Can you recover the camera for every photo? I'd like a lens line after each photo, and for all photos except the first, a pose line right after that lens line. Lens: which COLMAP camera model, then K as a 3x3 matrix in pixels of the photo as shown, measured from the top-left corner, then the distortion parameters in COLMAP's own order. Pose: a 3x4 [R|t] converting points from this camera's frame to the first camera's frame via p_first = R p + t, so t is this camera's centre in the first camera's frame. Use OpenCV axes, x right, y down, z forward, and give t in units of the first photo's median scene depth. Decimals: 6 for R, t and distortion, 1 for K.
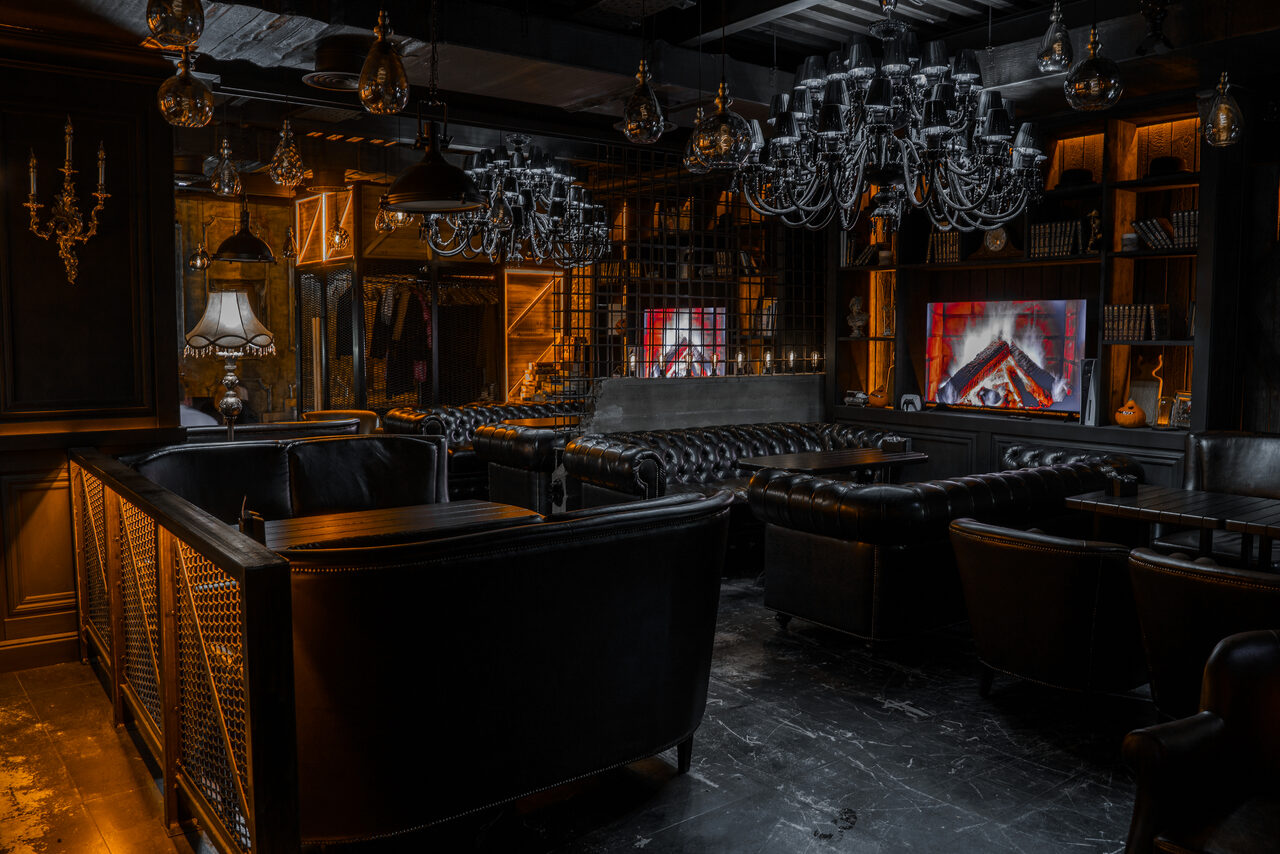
lens RADIAL K [[1035.9, 0, 640.0], [0, 1035.9, 427.0], [0, 0, 1]] dist [-0.121149, 0.097357]
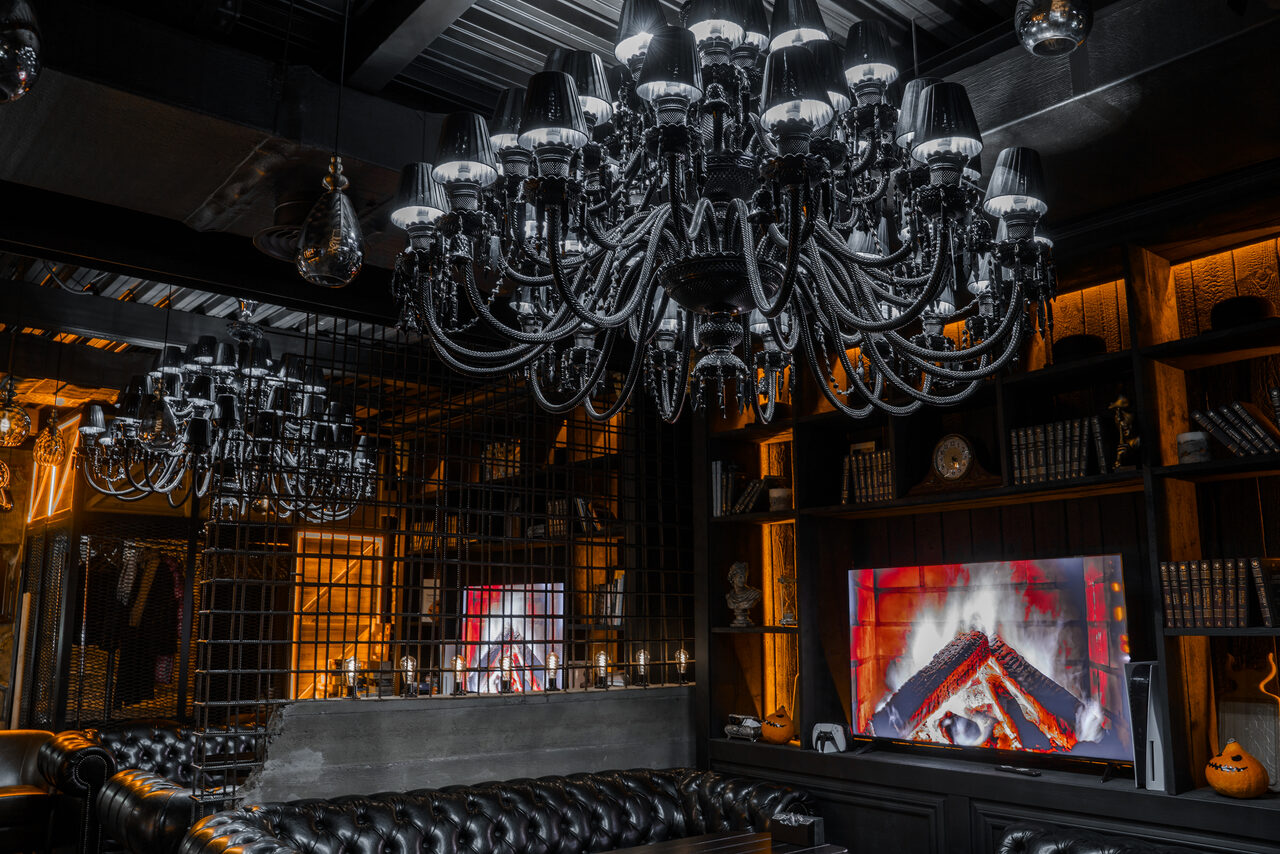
lens RADIAL K [[1035.9, 0, 640.0], [0, 1035.9, 427.0], [0, 0, 1]] dist [-0.121149, 0.097357]
pose [[0.998968, 0.005239, 0.045125, 0.132761], [0.007084, 0.963214, -0.268644, -0.040400], [-0.044872, 0.268686, 0.962182, 0.406148]]
